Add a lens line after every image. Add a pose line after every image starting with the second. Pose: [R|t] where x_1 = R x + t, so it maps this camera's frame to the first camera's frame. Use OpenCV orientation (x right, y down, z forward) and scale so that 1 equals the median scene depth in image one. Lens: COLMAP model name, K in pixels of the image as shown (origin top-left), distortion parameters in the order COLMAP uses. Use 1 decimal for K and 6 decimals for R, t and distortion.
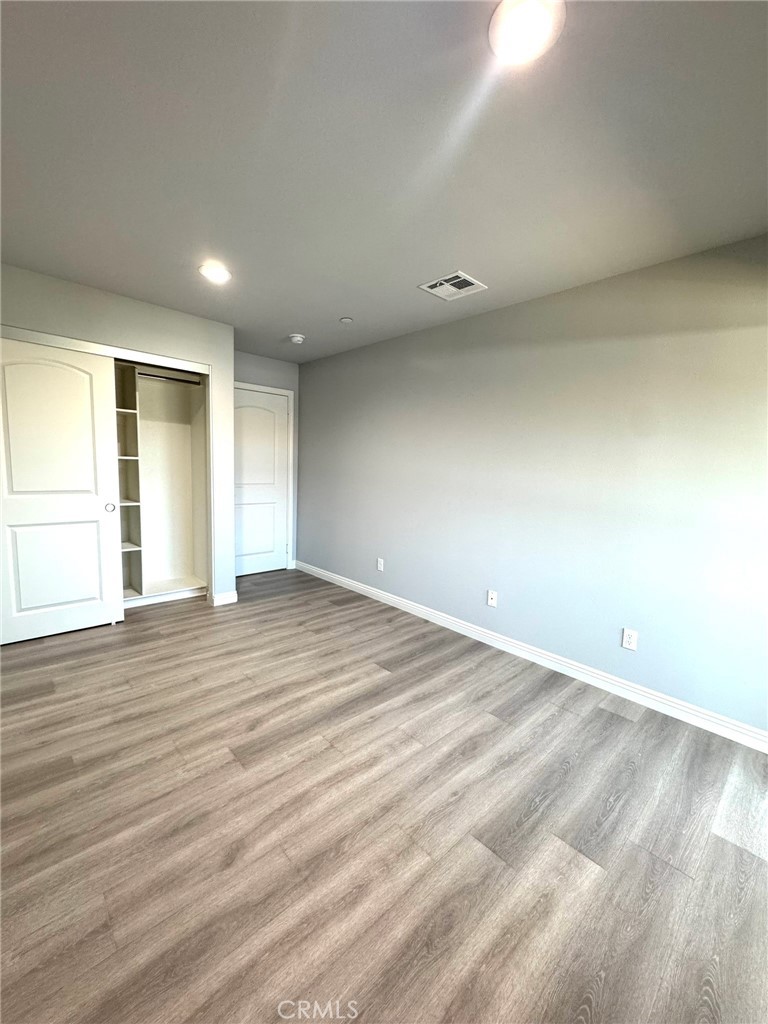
lens RADIAL K [[407.9, 0, 379.0], [0, 407.9, 518.4], [0, 0, 1]] dist [-0.002230, -0.000181]
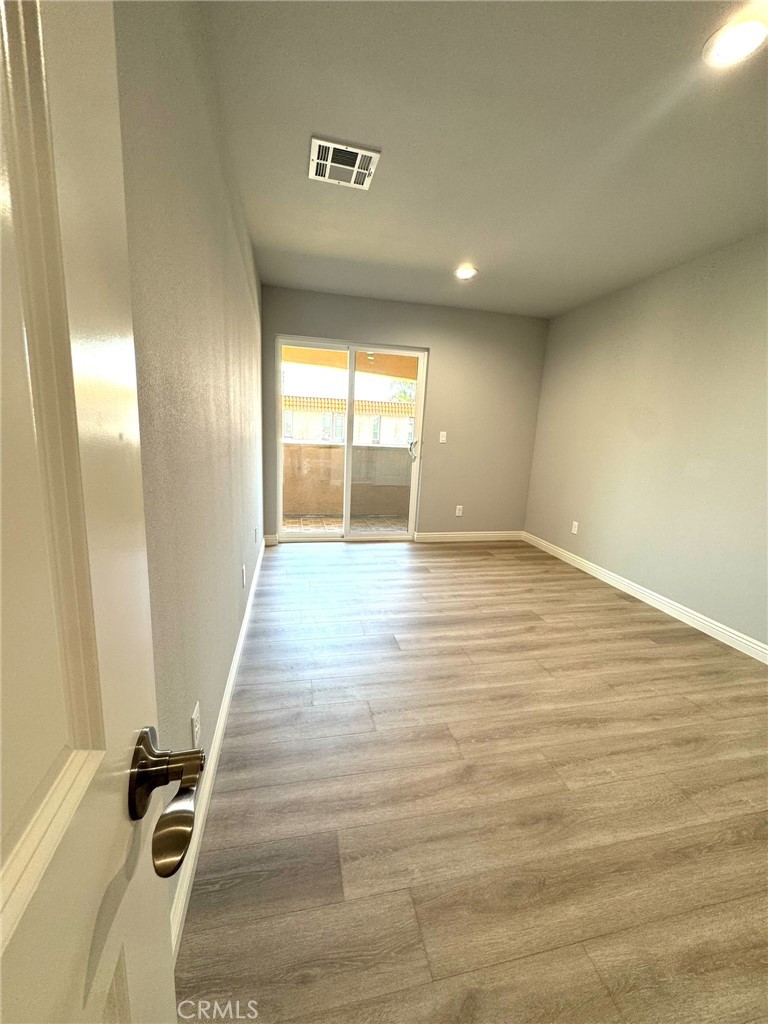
lens RADIAL K [[414.1, 0, 384.0], [0, 414.1, 506.1], [0, 0, 1]] dist [-0.001195, -0.000243]
pose [[-0.863636, -0.180981, 0.470509, -0.427385], [-0.024897, 0.947509, 0.318759, -0.263364], [-0.503501, 0.263578, -0.822808, 2.099787]]
